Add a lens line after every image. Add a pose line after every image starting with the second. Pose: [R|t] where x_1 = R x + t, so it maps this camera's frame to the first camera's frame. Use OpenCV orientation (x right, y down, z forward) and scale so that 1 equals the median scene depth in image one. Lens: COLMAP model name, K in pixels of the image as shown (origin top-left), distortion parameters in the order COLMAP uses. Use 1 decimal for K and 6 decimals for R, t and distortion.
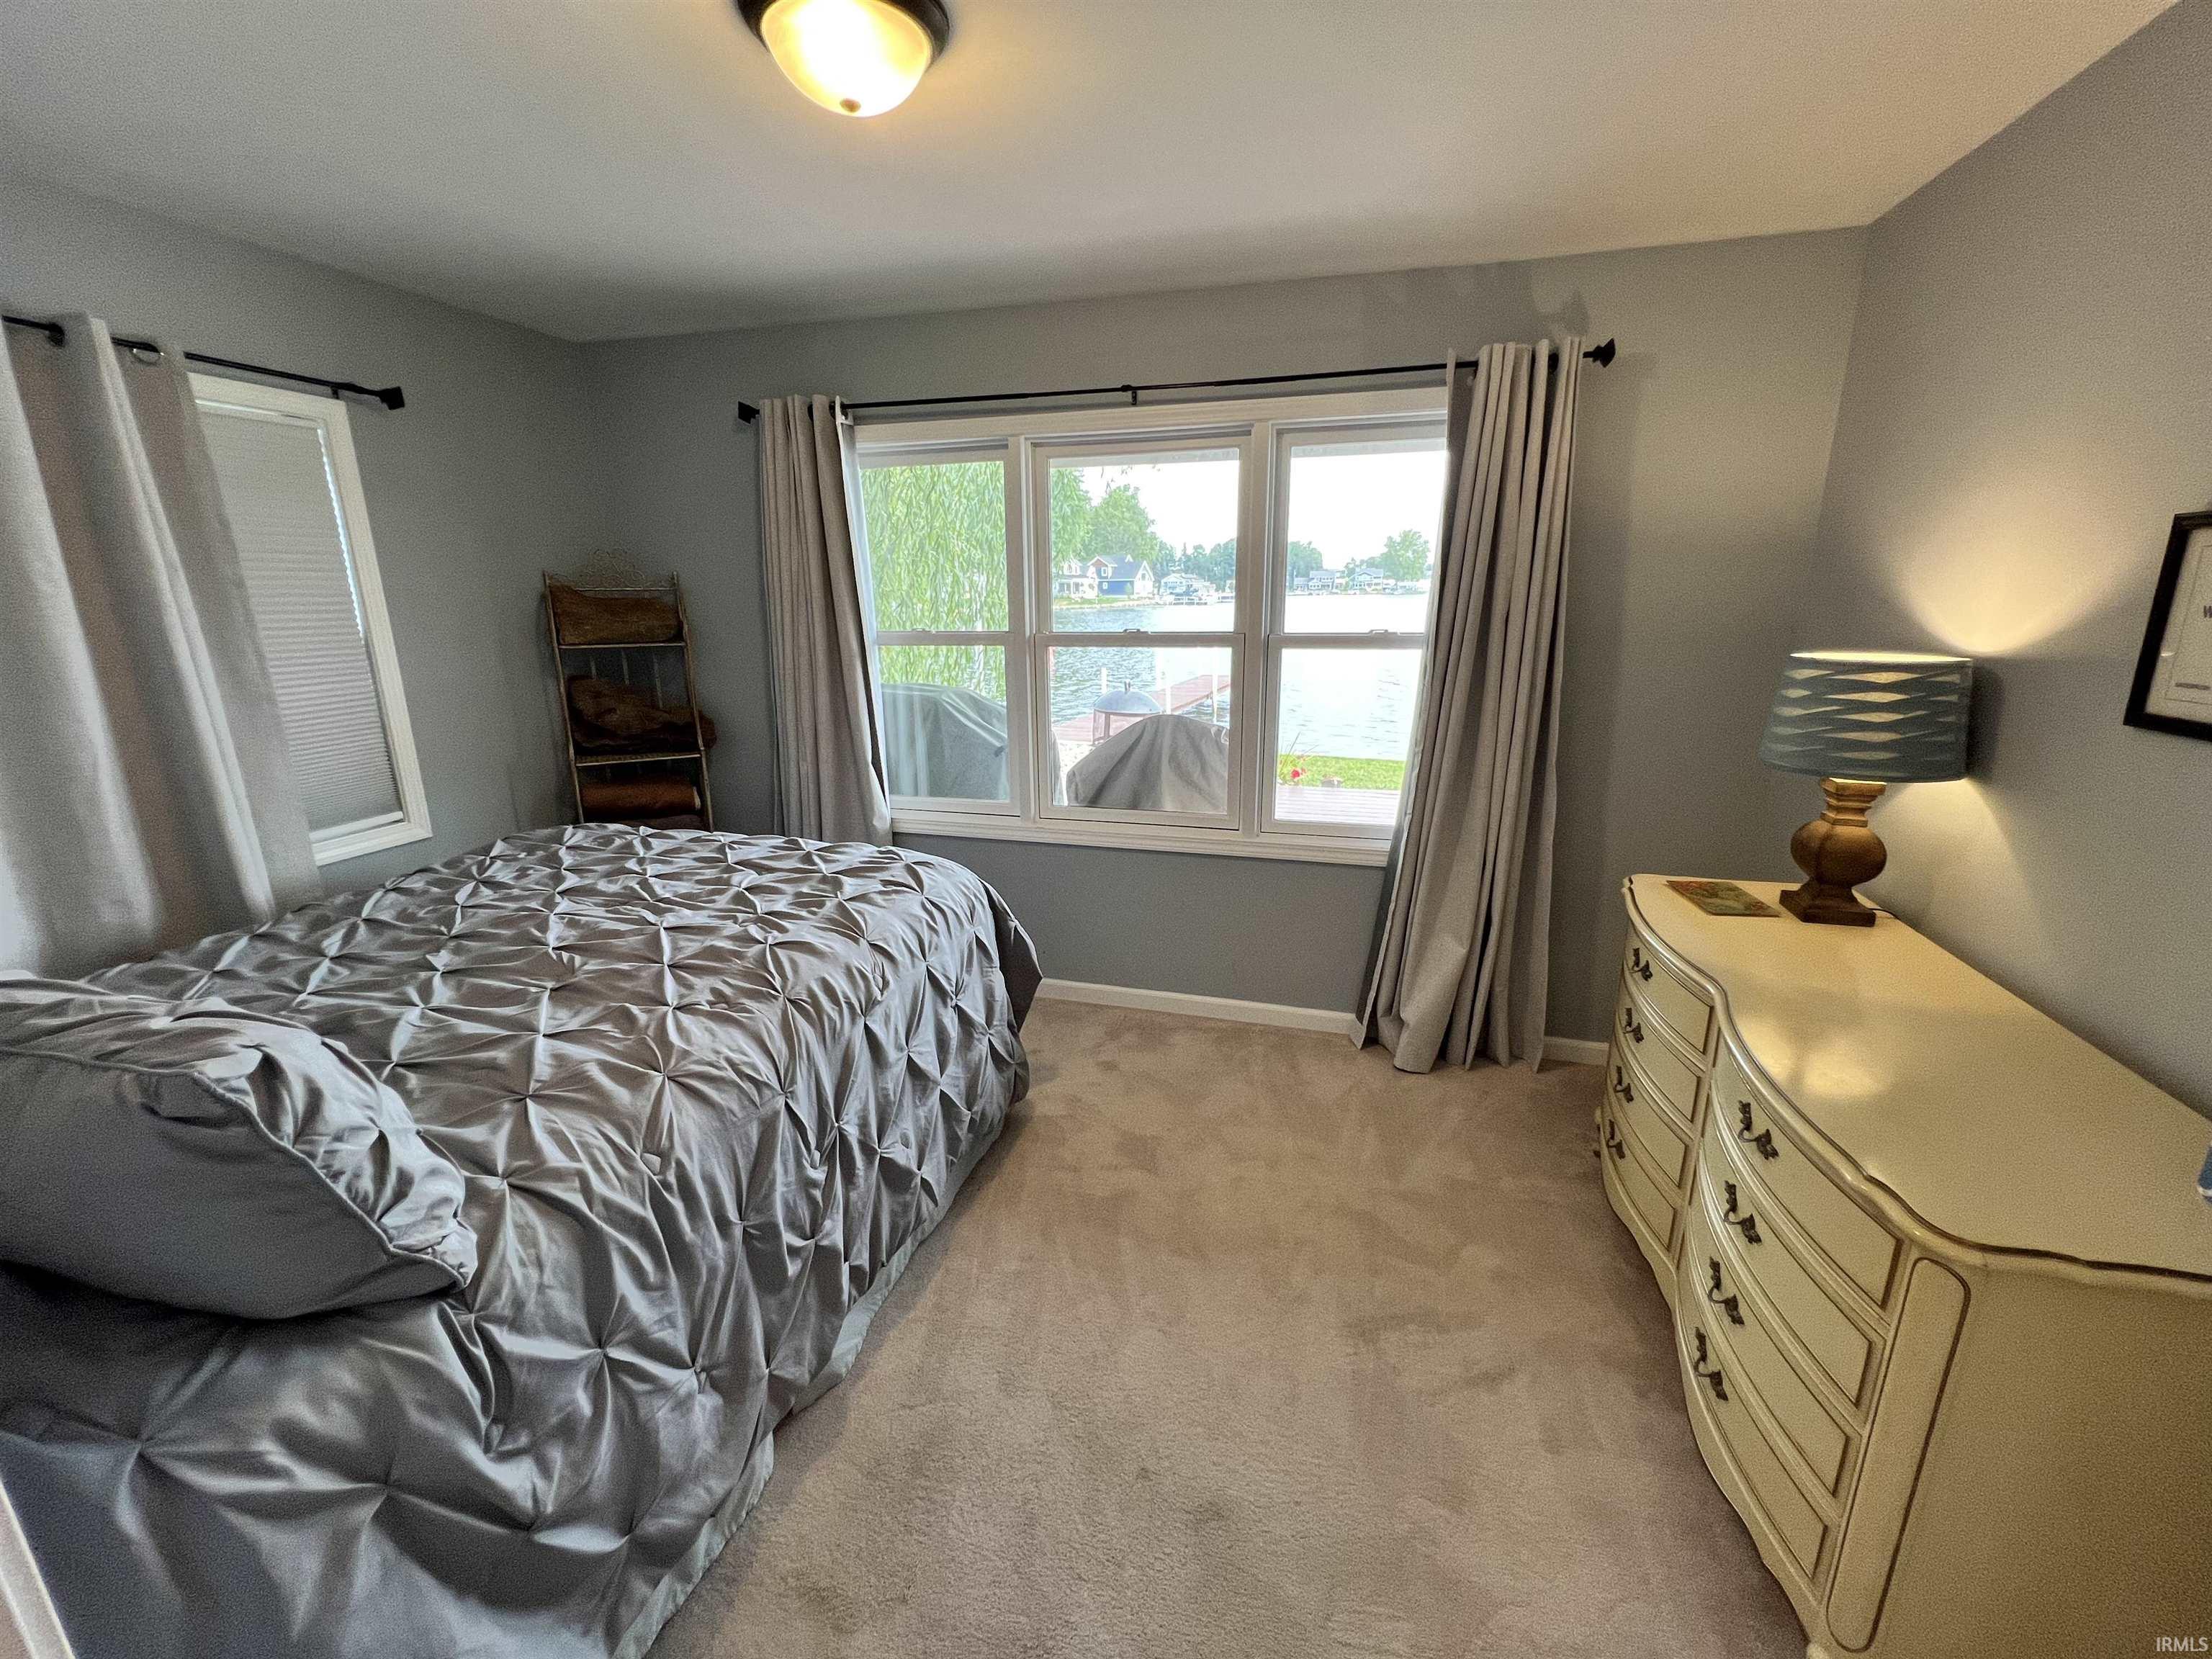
lens RADIAL K [[909.3, 0, 1092.0], [0, 909.3, 817.0], [0, 0, 1]] dist [0.000405, -0.001235]
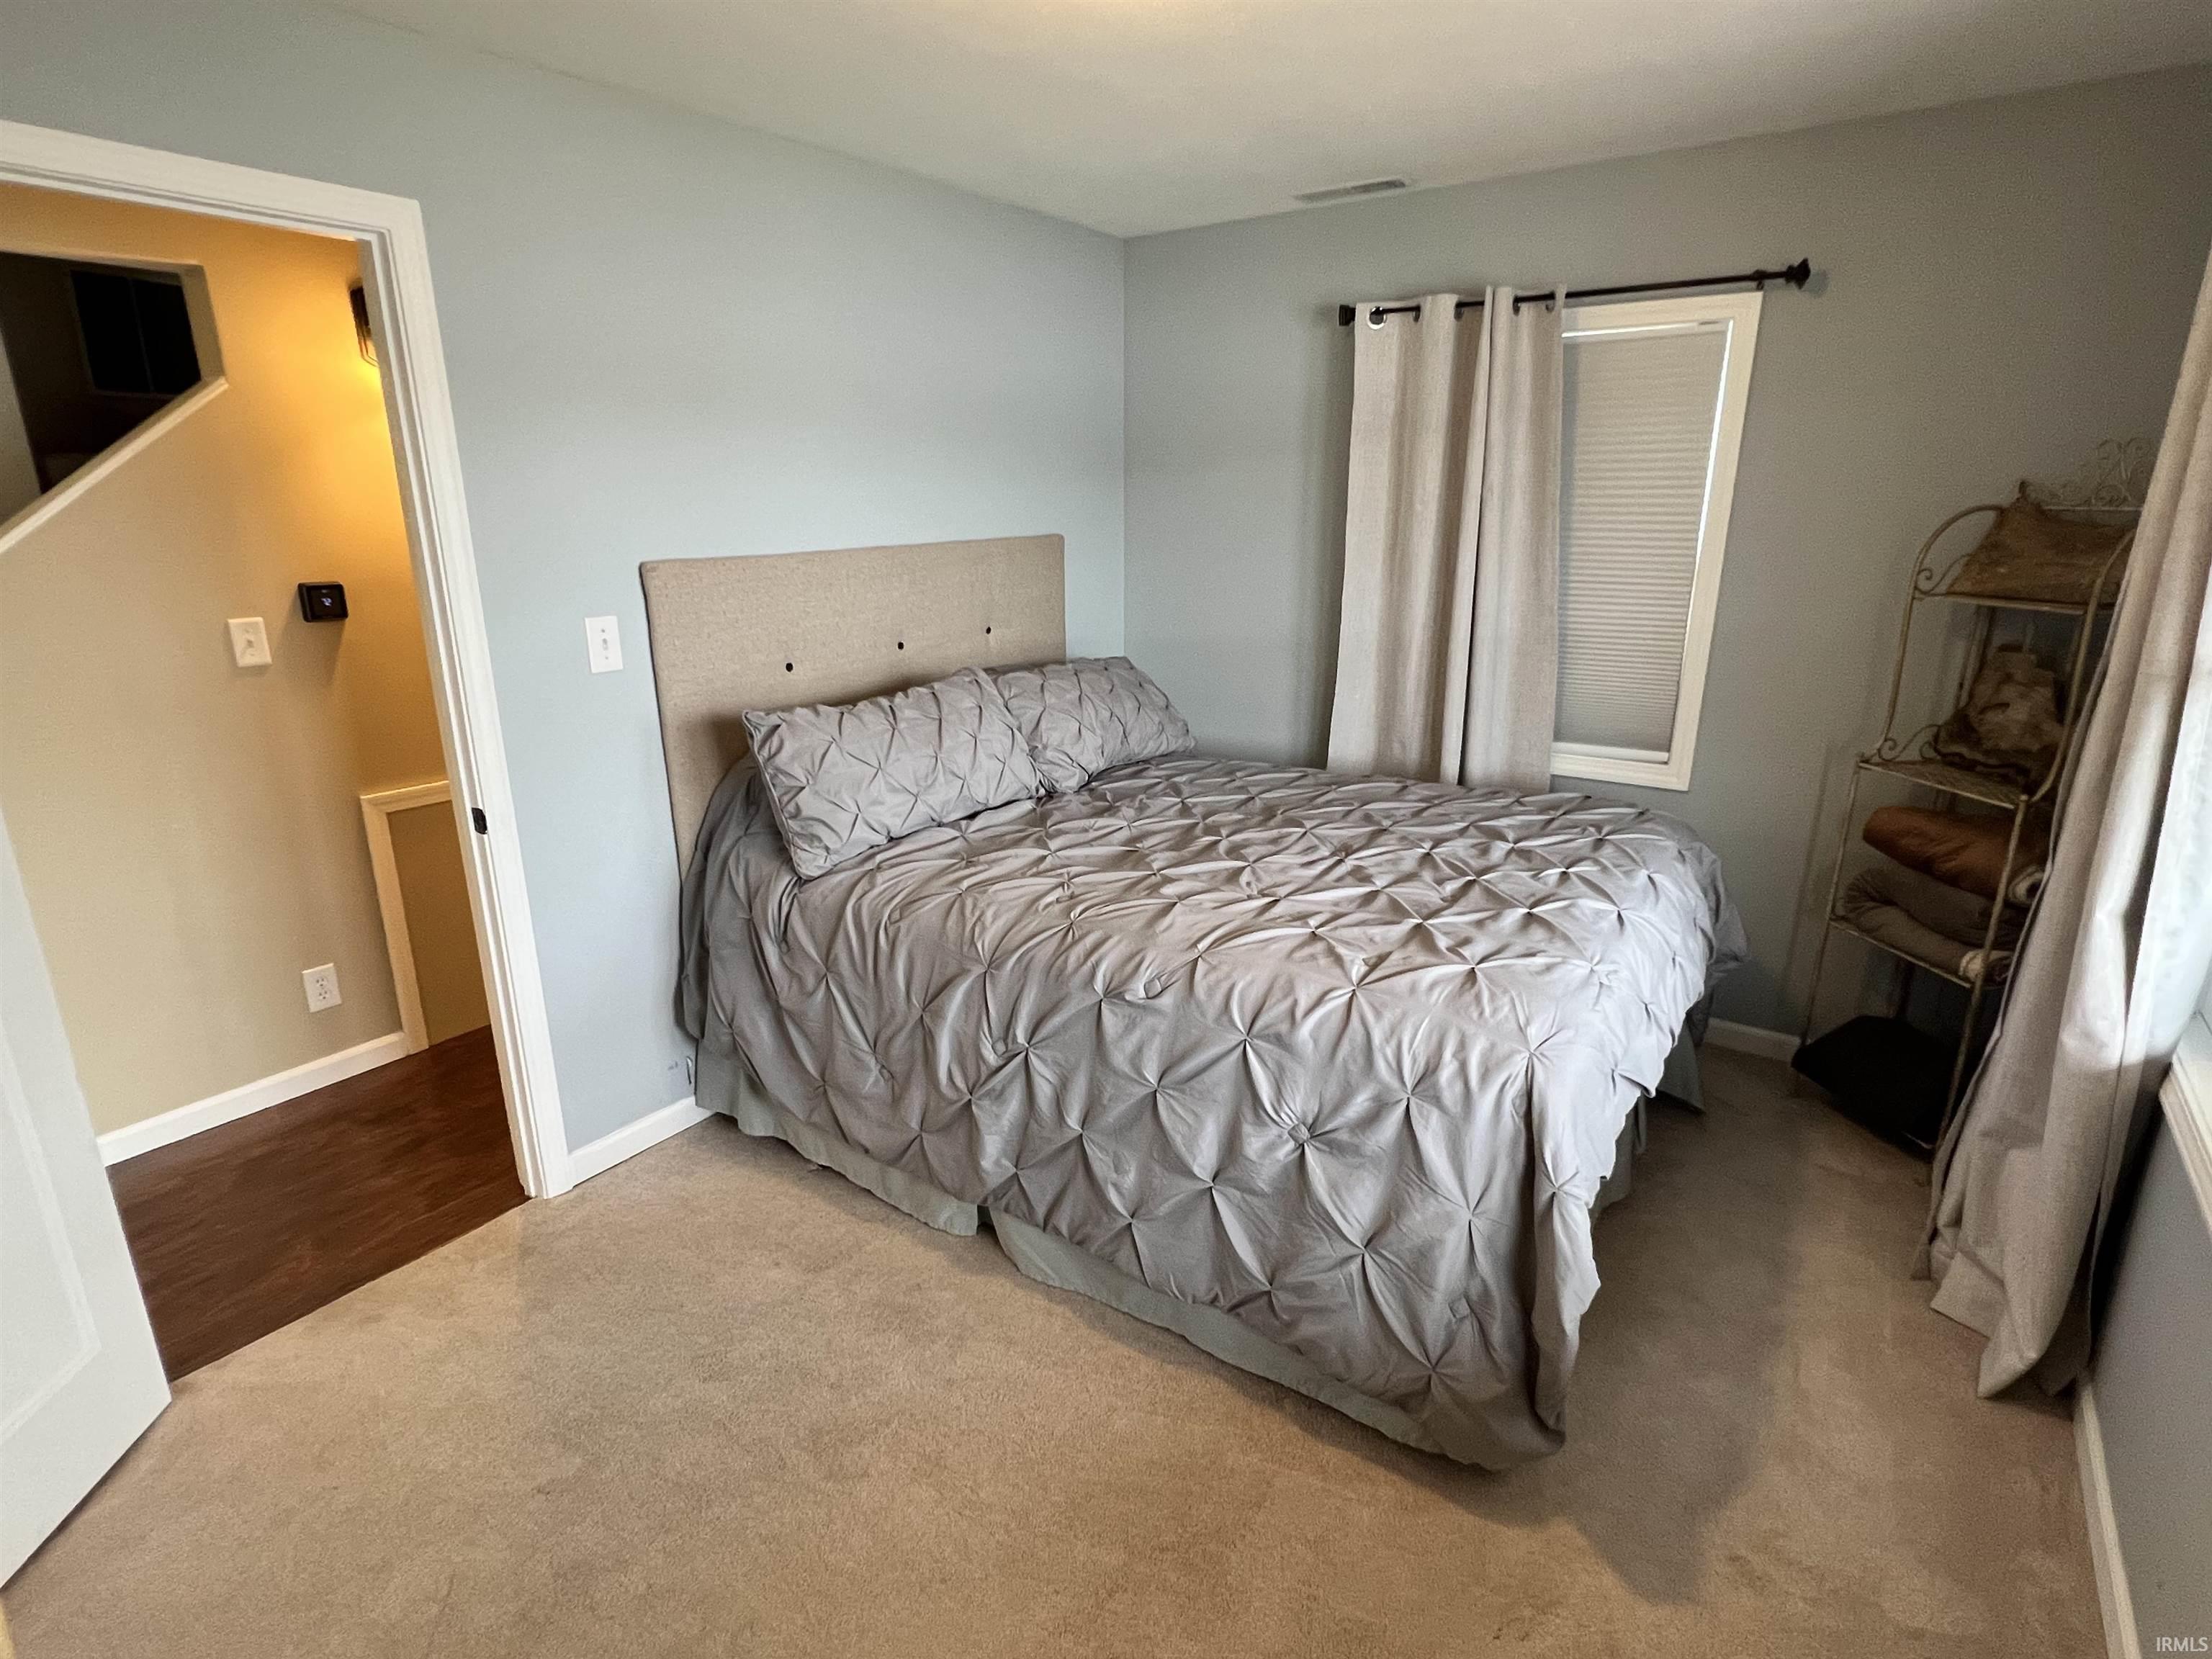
lens RADIAL K [[1134.3, 0, 1104.0], [0, 1134.3, 830.1], [0, 0, 1]] dist [-0.000784, 0.000559]
pose [[-0.319567, 0.279628, -0.905365, 0.513239], [-0.219002, 0.907801, 0.357682, -0.238919], [0.921908, 0.312580, -0.228864, 0.830946]]
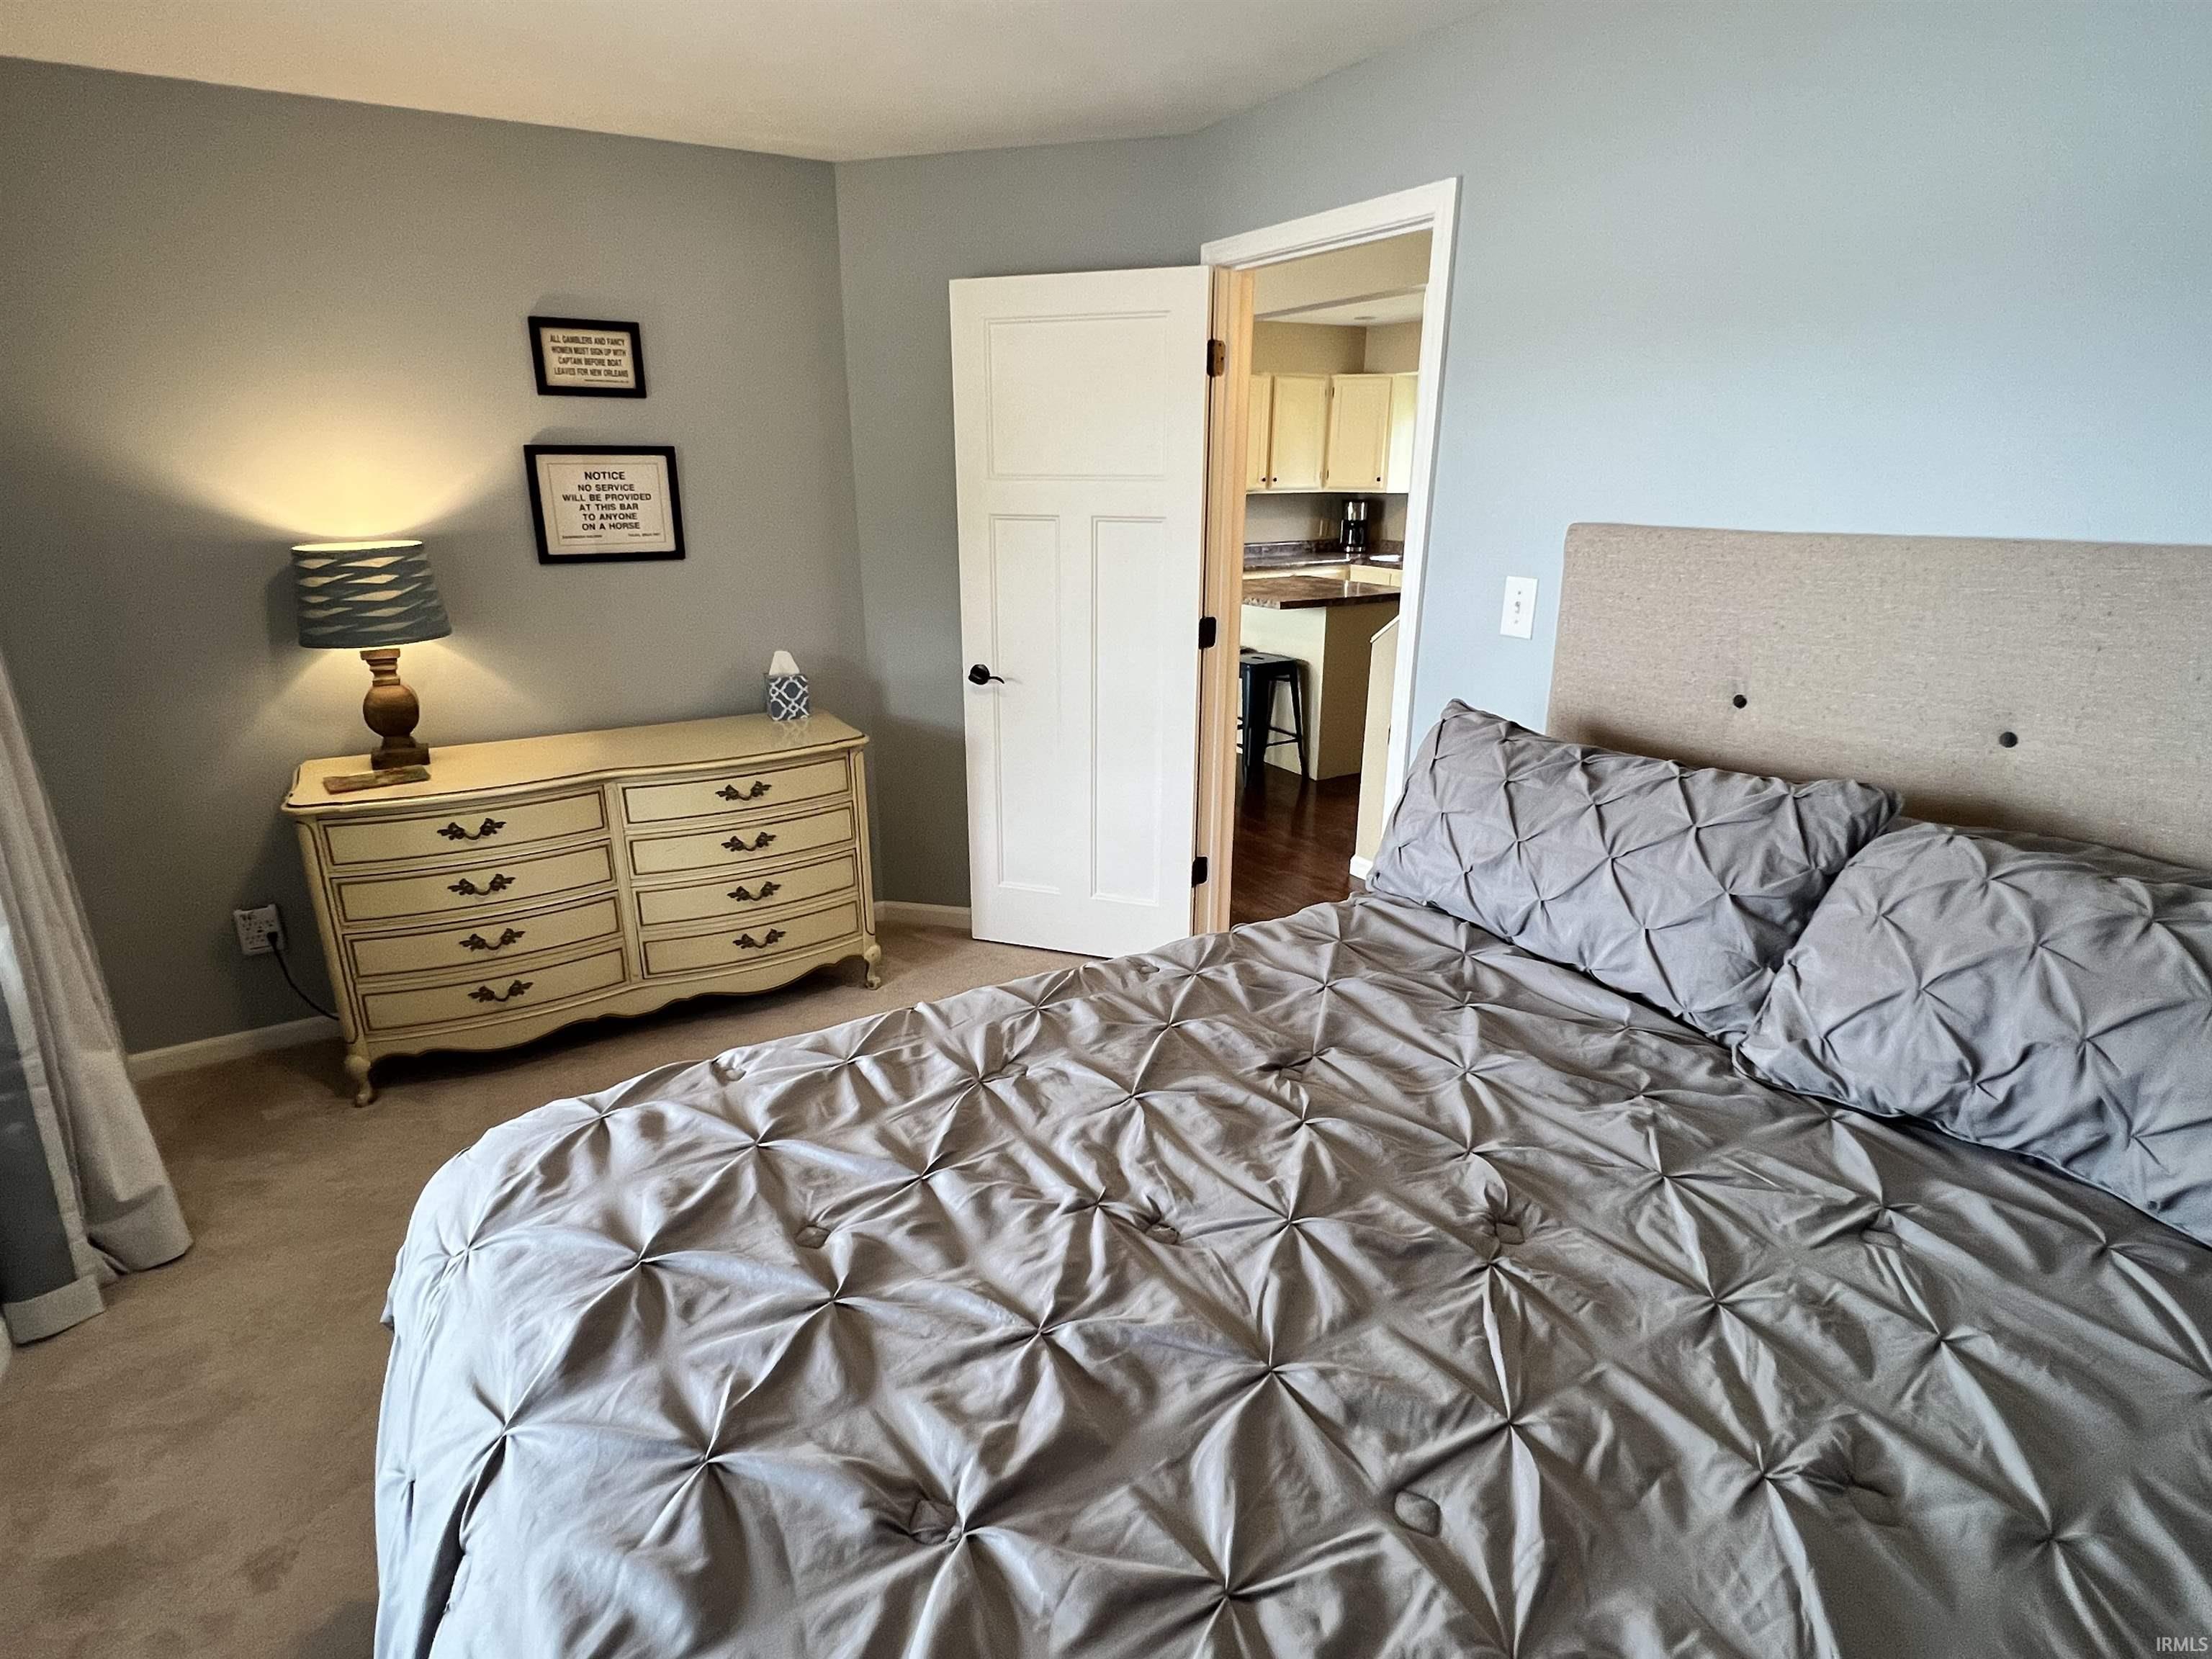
lens RADIAL K [[1134.3, 0, 1095.9], [0, 1134.3, 820.3], [0, 0, 1]] dist [-0.000784, 0.000559]
pose [[-0.737760, -0.192759, 0.646958, -0.652721], [0.173775, 0.871841, 0.457926, -0.266886], [-0.652314, 0.450264, -0.609712, 1.013757]]
